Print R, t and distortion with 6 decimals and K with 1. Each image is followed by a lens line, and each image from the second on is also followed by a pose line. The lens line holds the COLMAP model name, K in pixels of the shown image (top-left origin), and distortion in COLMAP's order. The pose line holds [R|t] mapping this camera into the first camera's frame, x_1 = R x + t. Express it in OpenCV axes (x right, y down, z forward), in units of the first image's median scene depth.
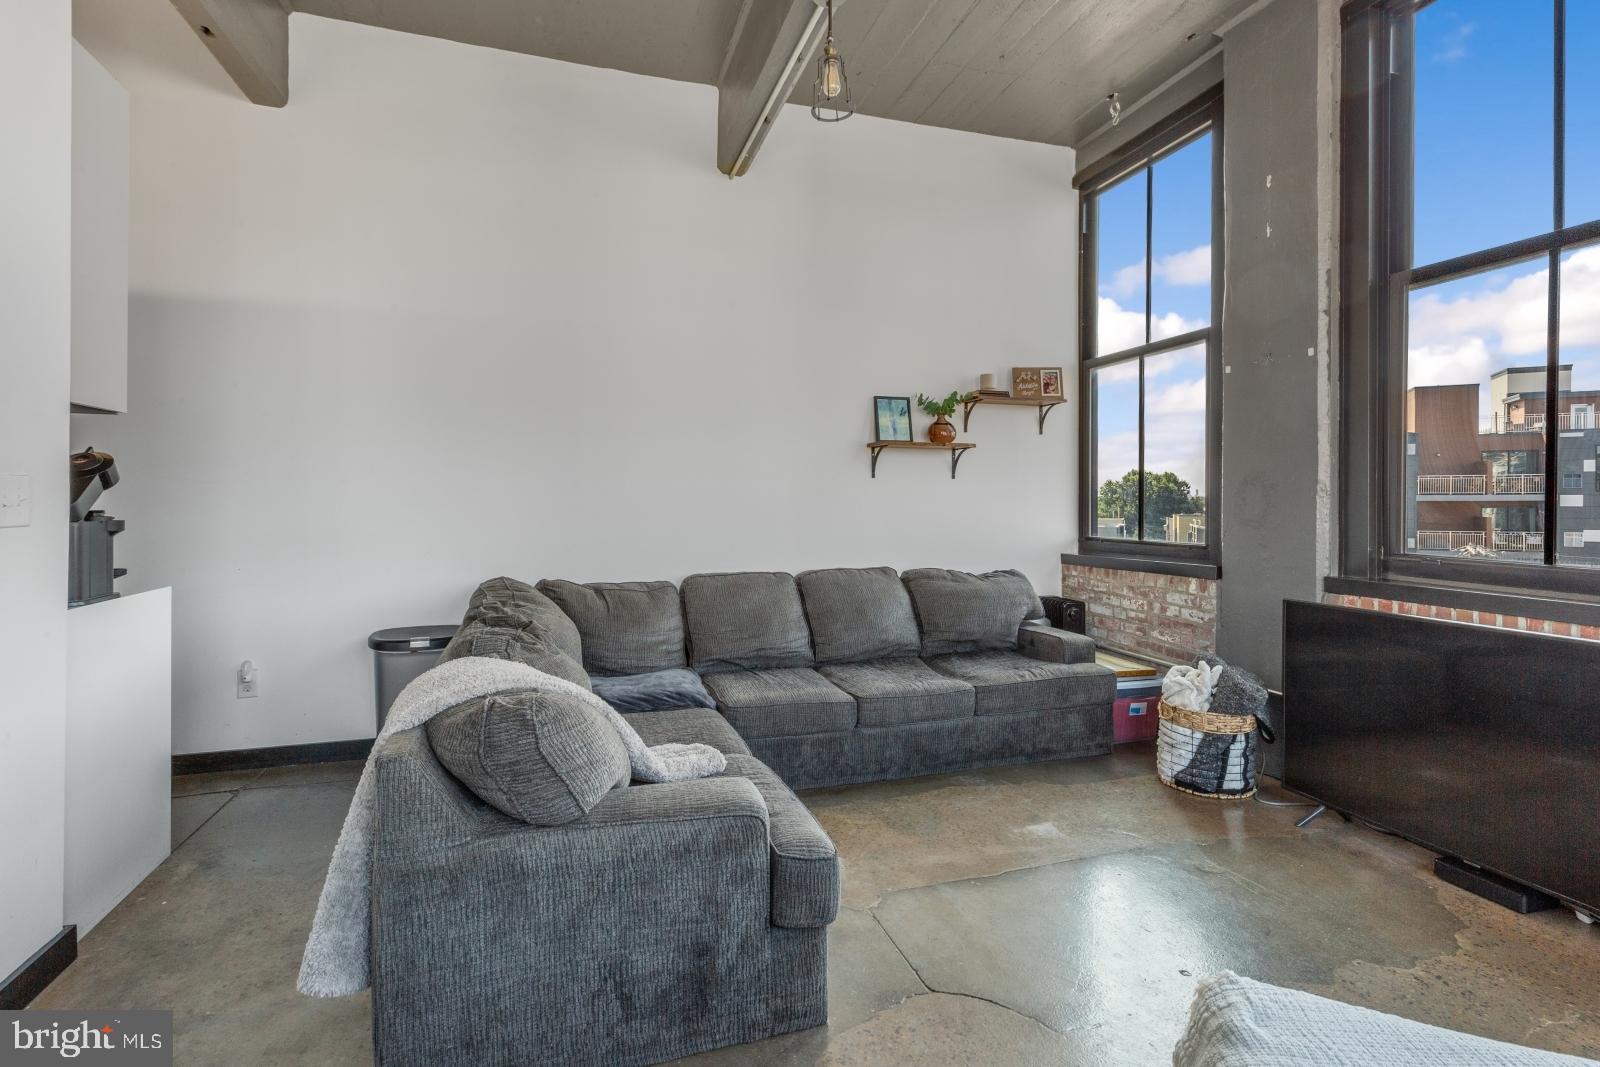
lens RADIAL K [[747.0, 0, 785.9], [0, 747.0, 503.0], [0, 0, 1]] dist [0.000653, -0.000251]
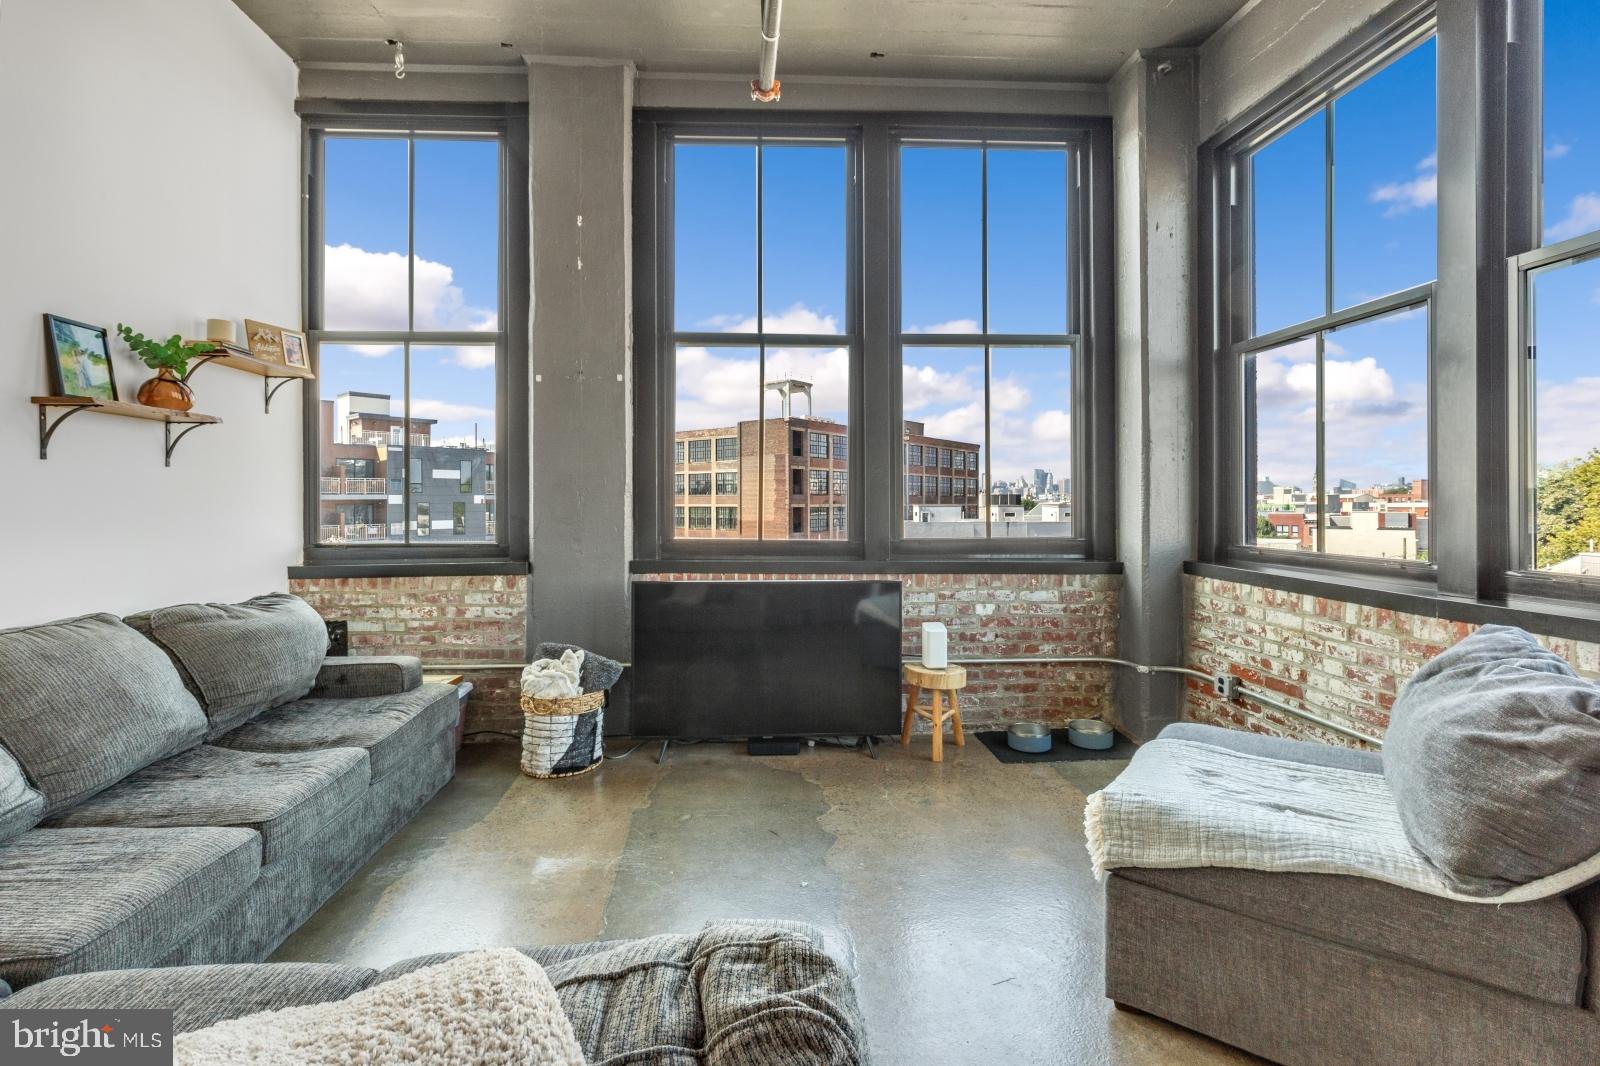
lens RADIAL K [[728.8, 0, 784.8], [0, 728.8, 502.5], [0, 0, 1]] dist [-0.001065, -0.000443]
pose [[0.236655, -0.004717, 0.971582, -0.336107], [0.003441, 0.999986, 0.004017, -0.002303], [-0.971588, 0.002393, 0.236667, 0.395616]]
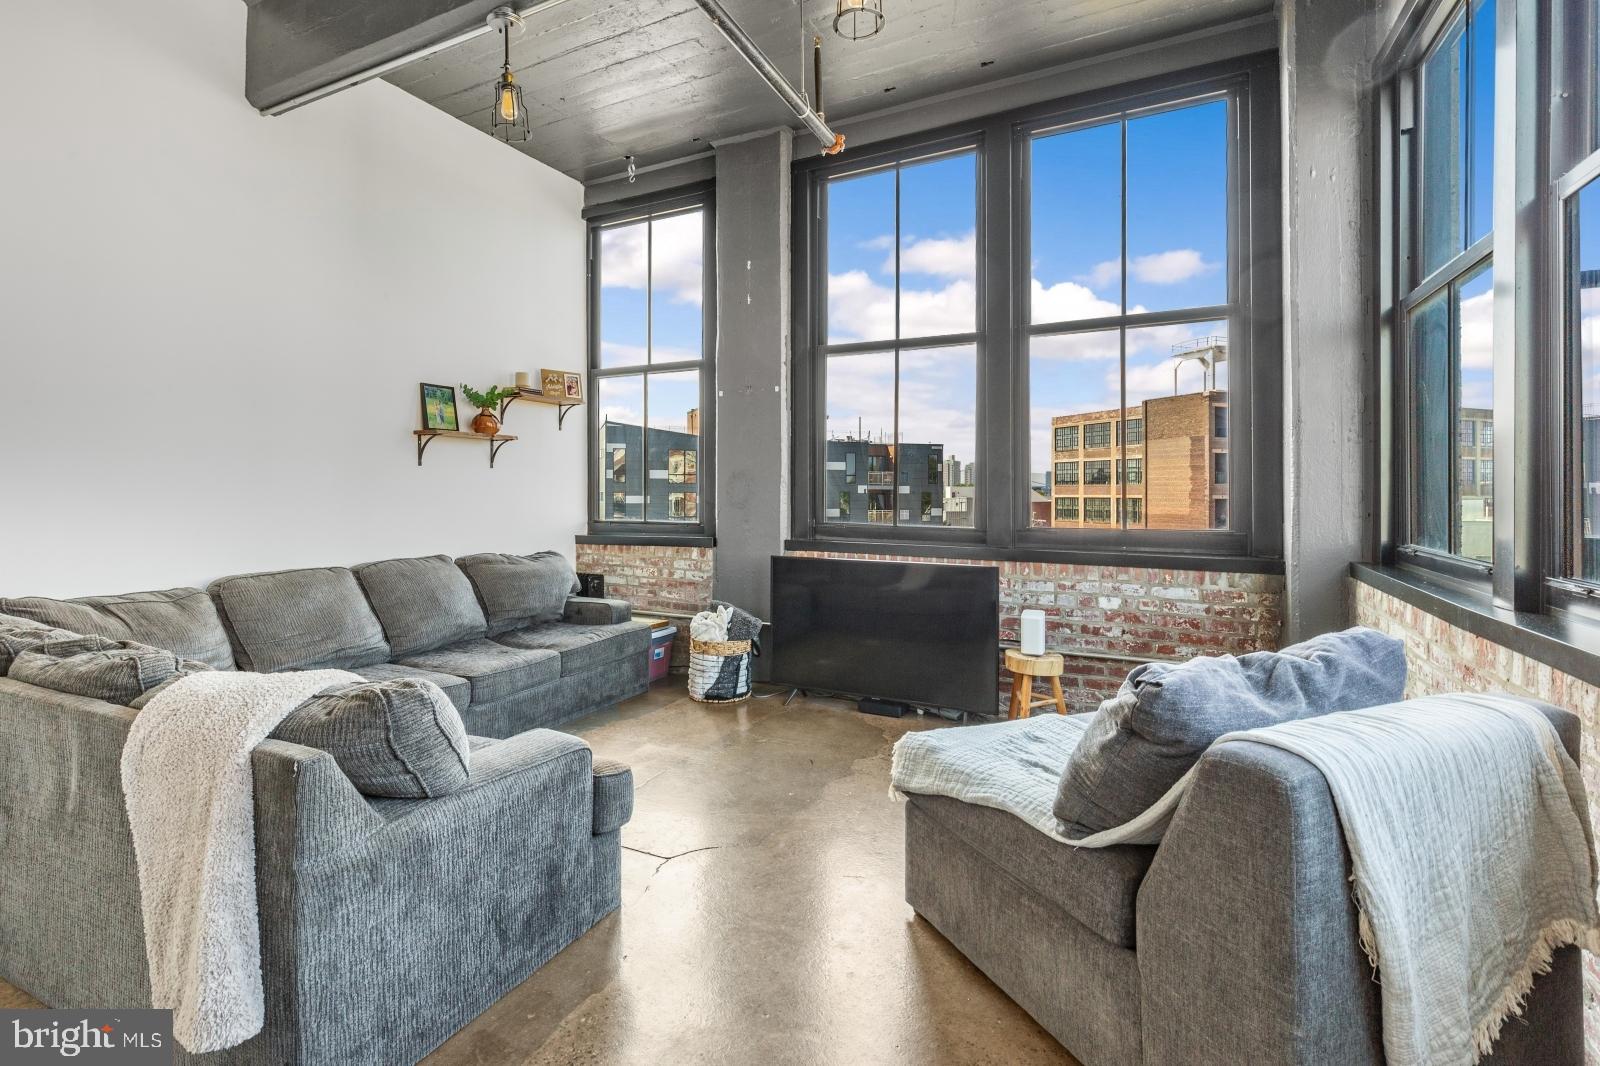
lens RADIAL K [[755.9, 0, 774.1], [0, 755.9, 491.4], [0, 0, 1]] dist [0.003422, -0.000386]
pose [[0.698396, -0.002189, 0.715708, -0.323749], [0.002141, 0.999997, 0.000969, -0.000018], [-0.715708, 0.000855, 0.698399, -0.037093]]
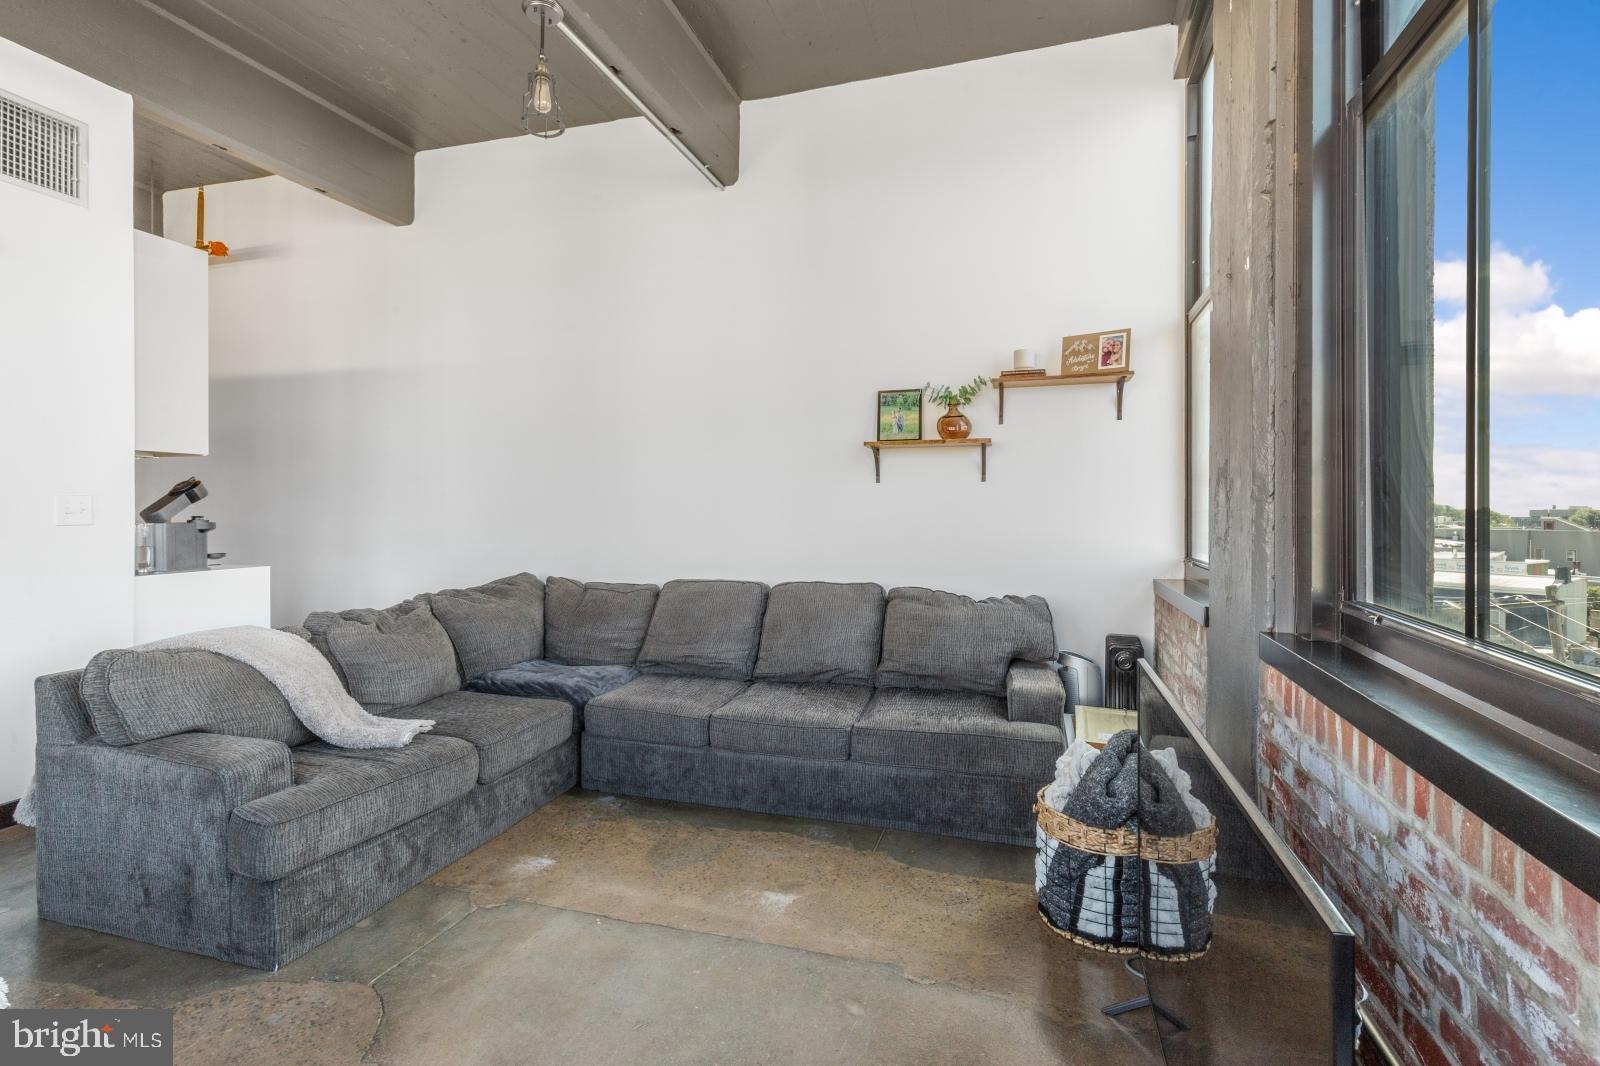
lens RADIAL K [[751.8, 0, 788.9], [0, 751.8, 510.1], [0, 0, 1]] dist [0.002471, 0.000414]
pose [[0.824490, 0.000222, -0.565876, 0.642225], [0.000220, 1.000000, 0.000712, -0.001907], [0.565876, -0.000711, 0.824490, 0.238704]]
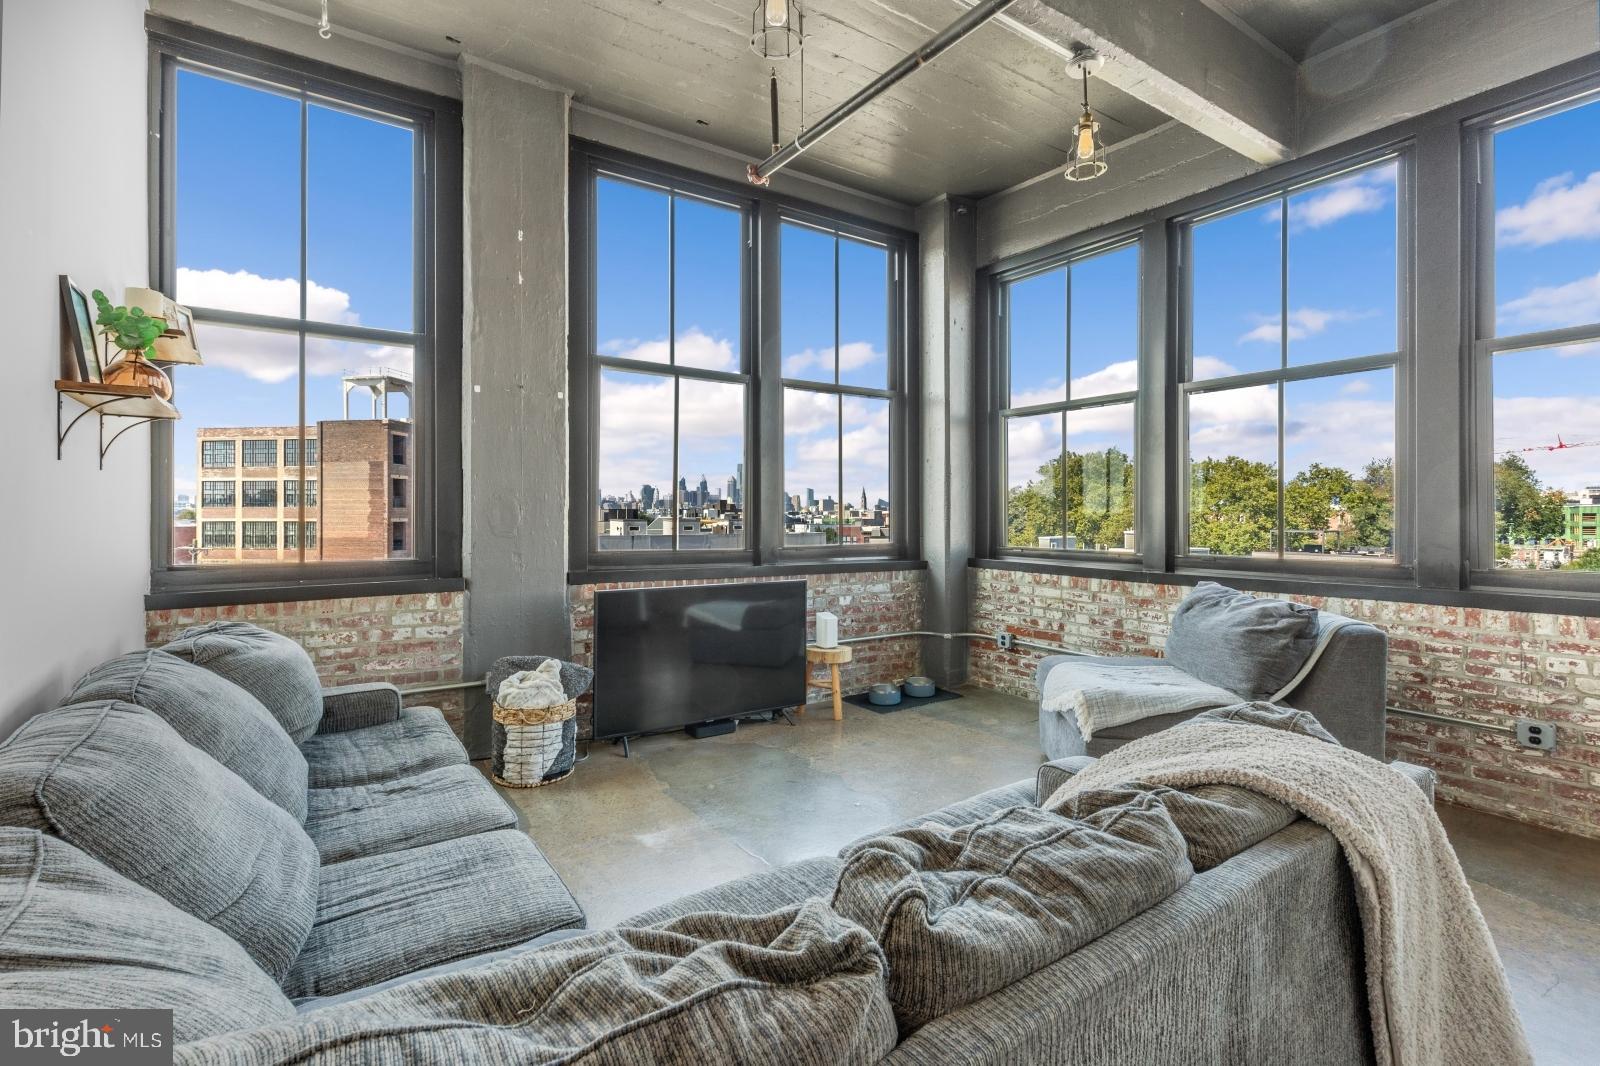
lens RADIAL K [[725.8, 0, 787.1], [0, 725.8, 515.0], [0, 0, 1]] dist [0.004190, 0.000110]
pose [[-0.285899, -0.002483, 0.958257, -0.498274], [-0.001035, 0.999997, 0.002283, -0.003646], [-0.958259, -0.000339, -0.285901, 0.850096]]
